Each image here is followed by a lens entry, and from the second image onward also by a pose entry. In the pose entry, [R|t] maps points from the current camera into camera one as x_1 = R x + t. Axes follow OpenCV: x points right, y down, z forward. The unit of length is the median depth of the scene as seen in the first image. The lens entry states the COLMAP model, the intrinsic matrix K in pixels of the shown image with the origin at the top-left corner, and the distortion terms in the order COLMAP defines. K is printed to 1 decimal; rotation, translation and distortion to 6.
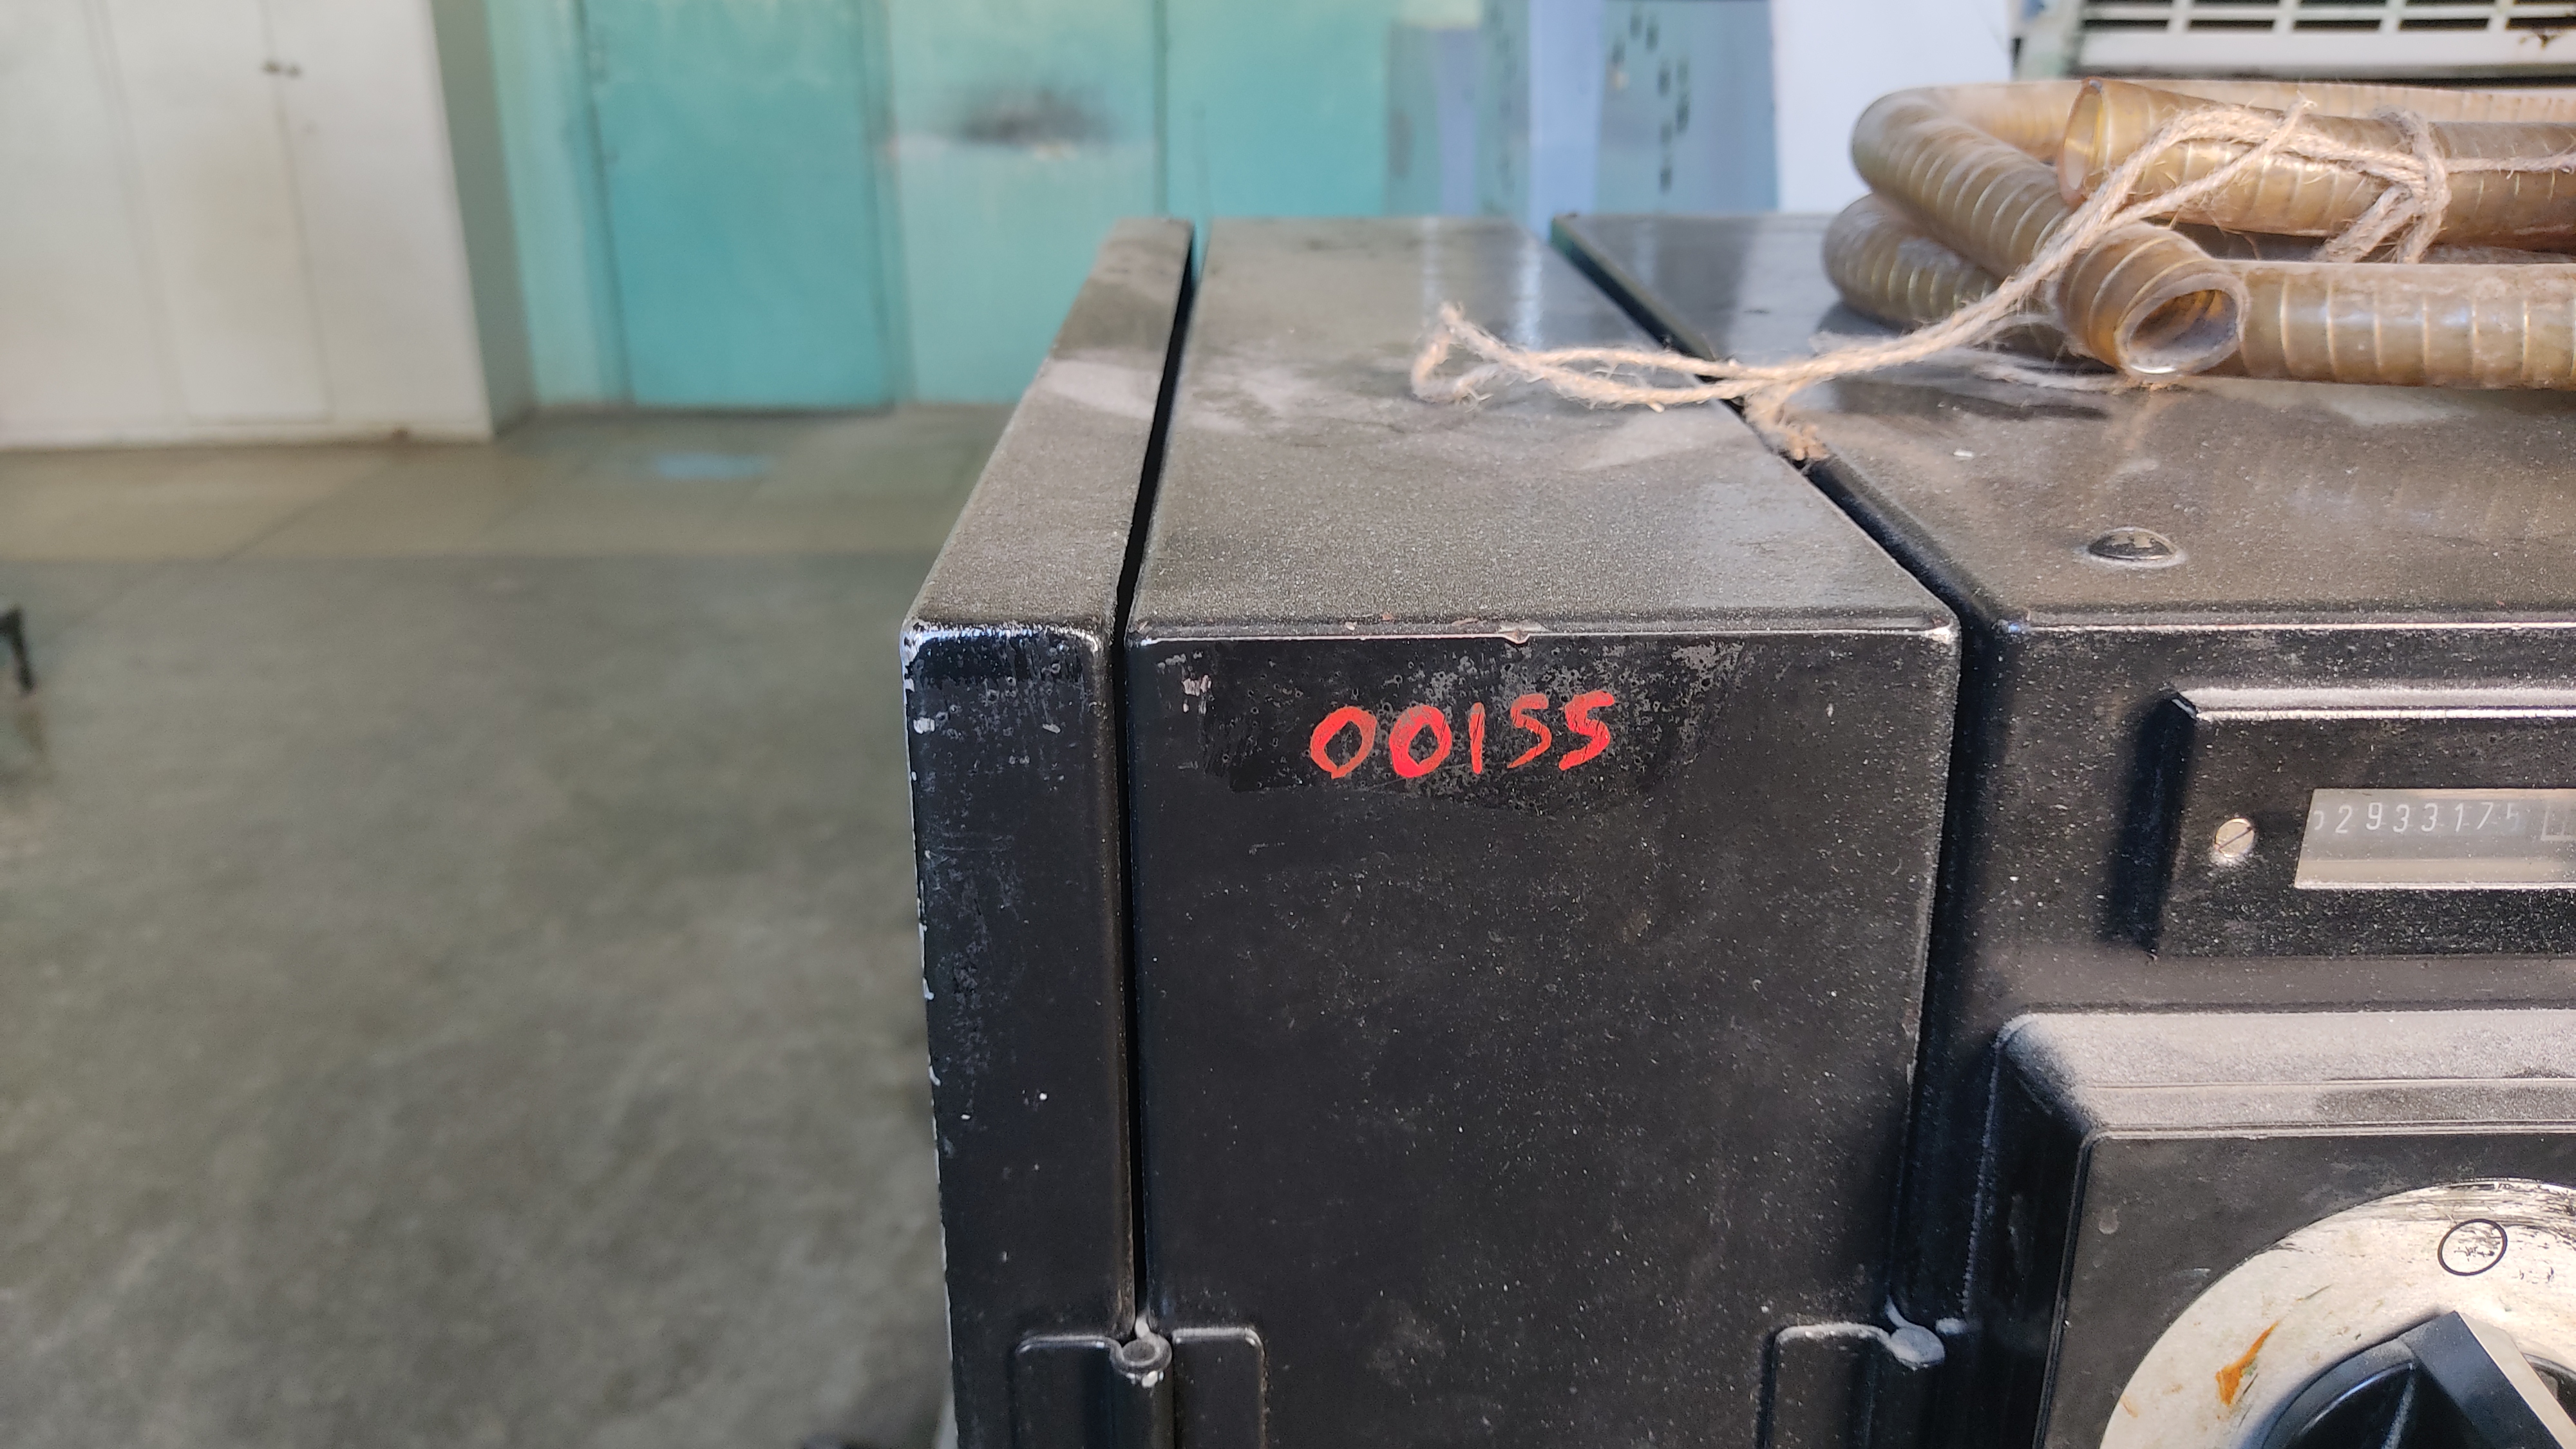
lens RADIAL K [[1974.9, 0, 1233.2], [0, 1974.9, 713.6], [0, 0, 1]] dist [0.069717, -0.095063]
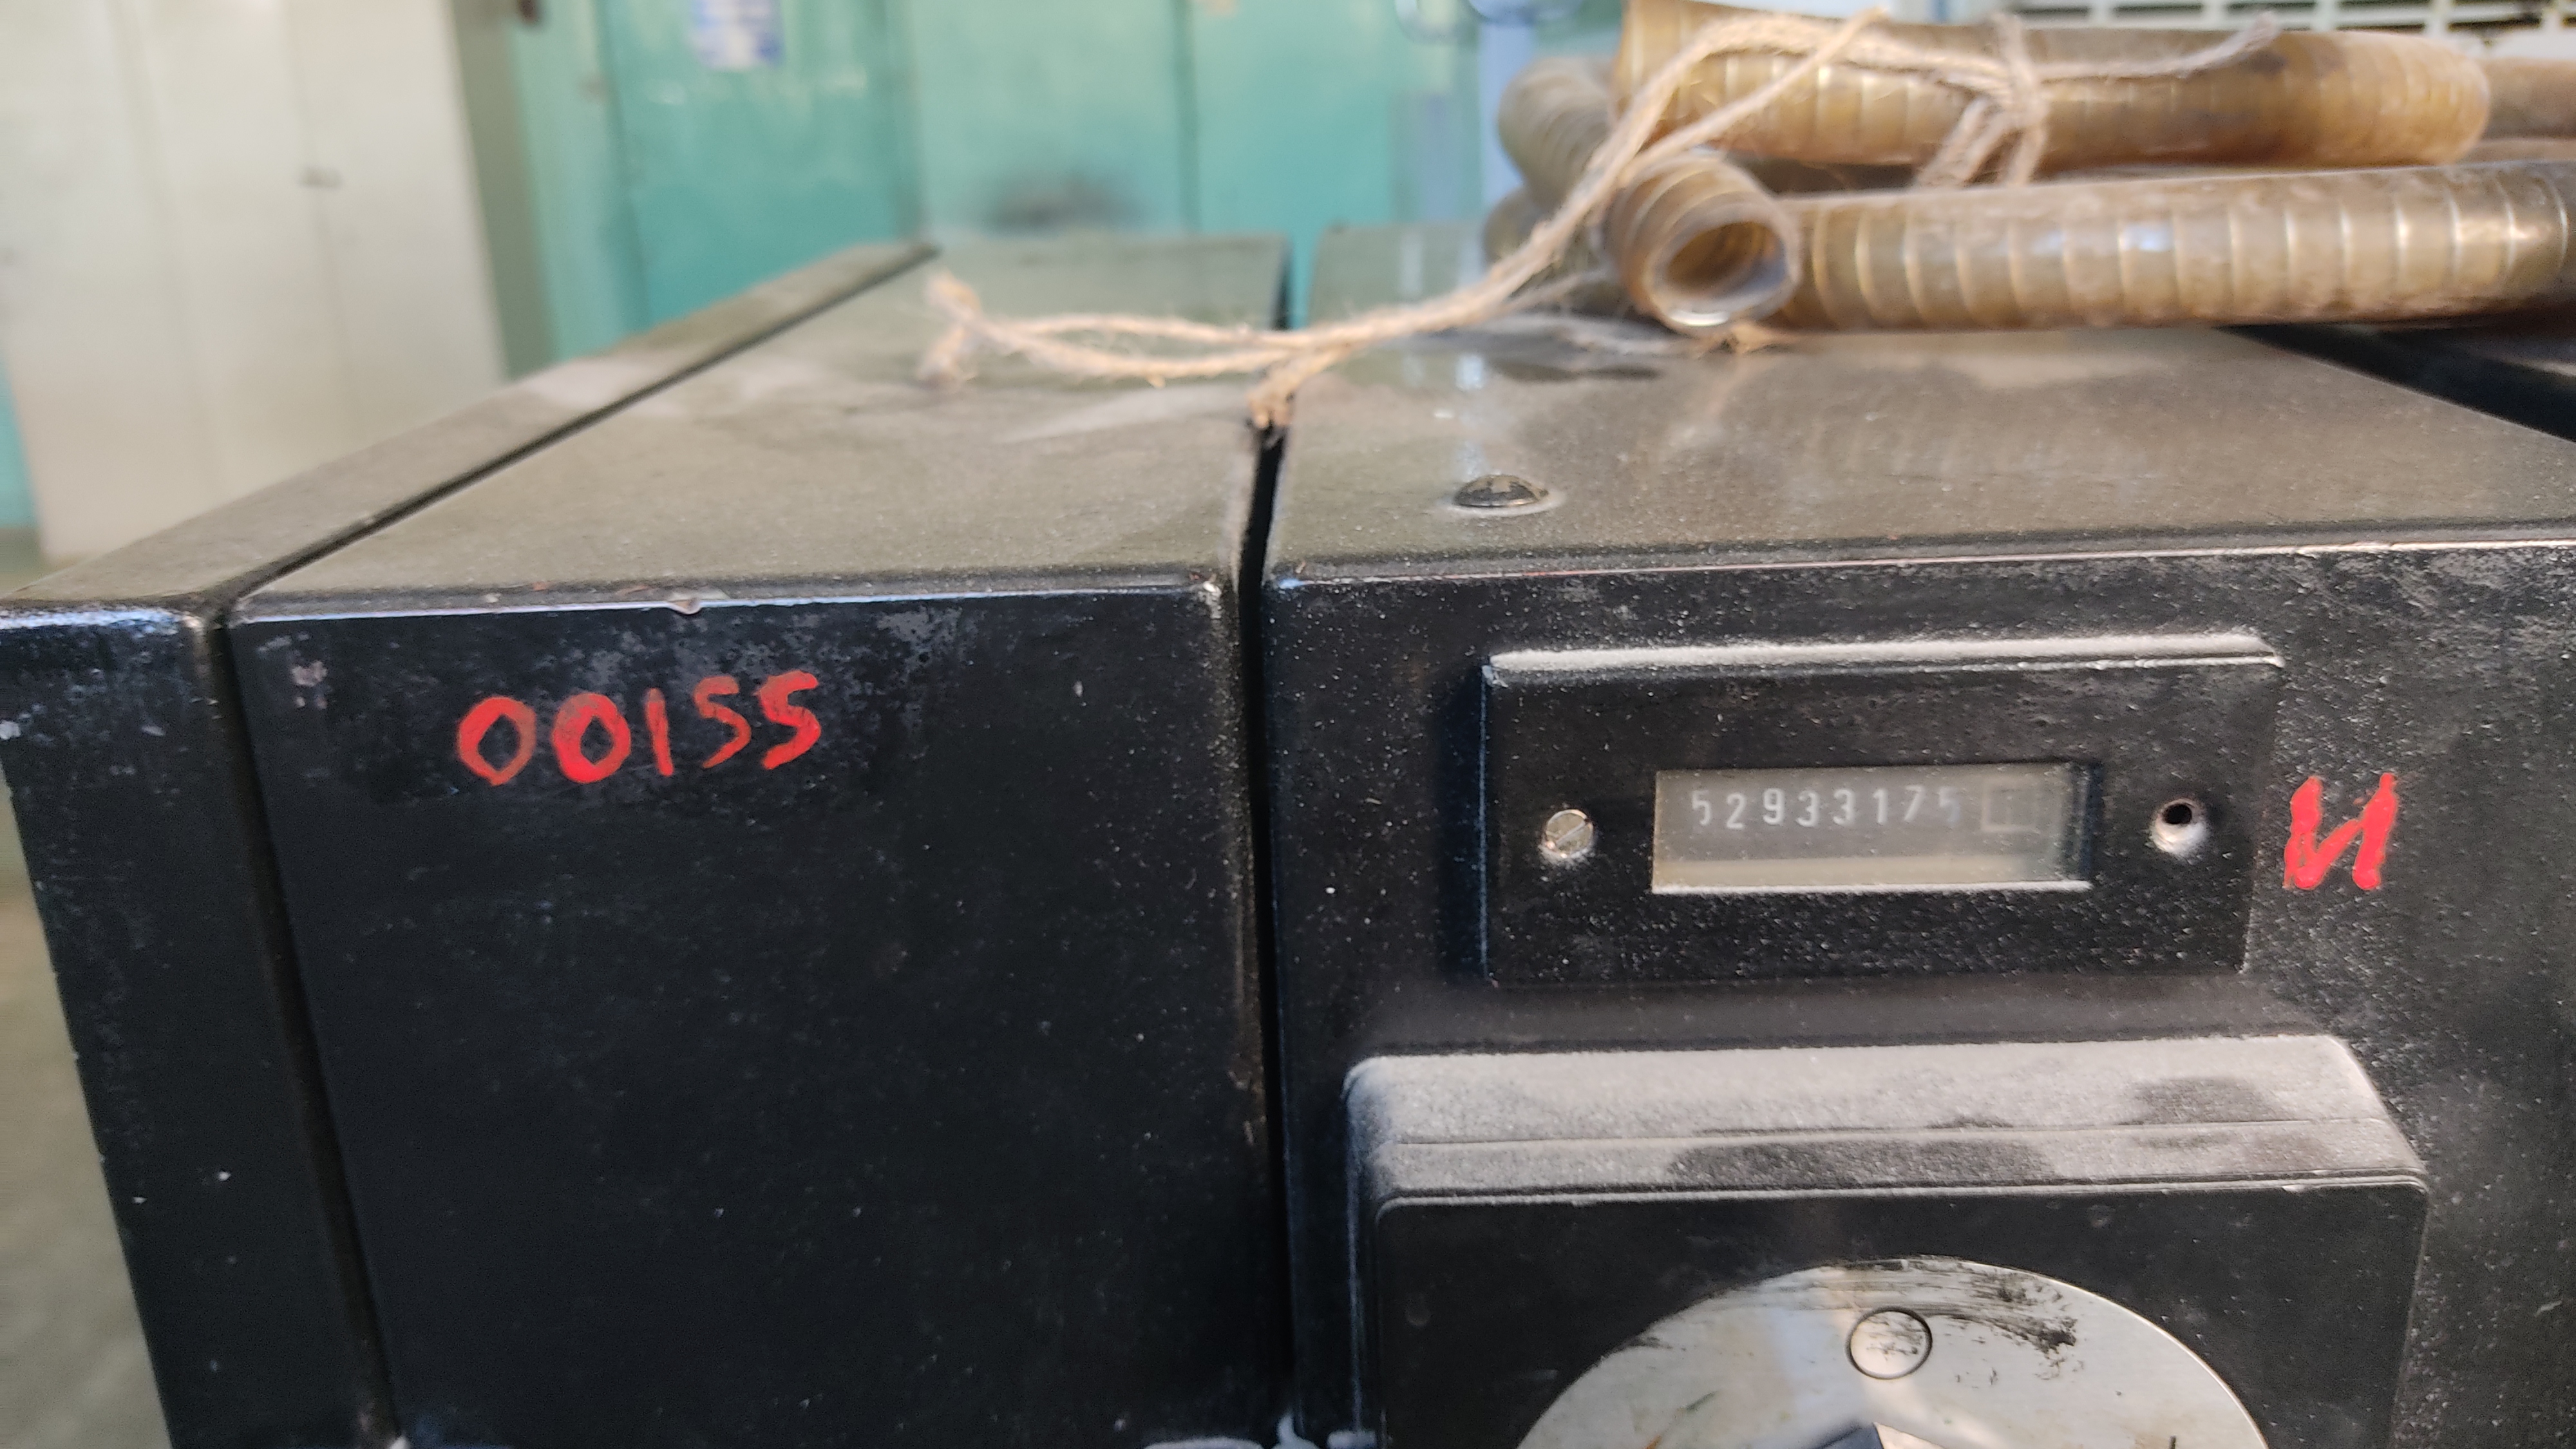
lens RADIAL K [[1973.6, 0, 1287.4], [0, 1973.6, 726.8], [0, 0, 1]] dist [0.139474, -0.321568]
pose [[0.998682, -0.021466, -0.046611, 0.424414], [0.019460, 0.998882, -0.043075, 0.051275], [0.047483, 0.042112, 0.997984, 0.181981]]
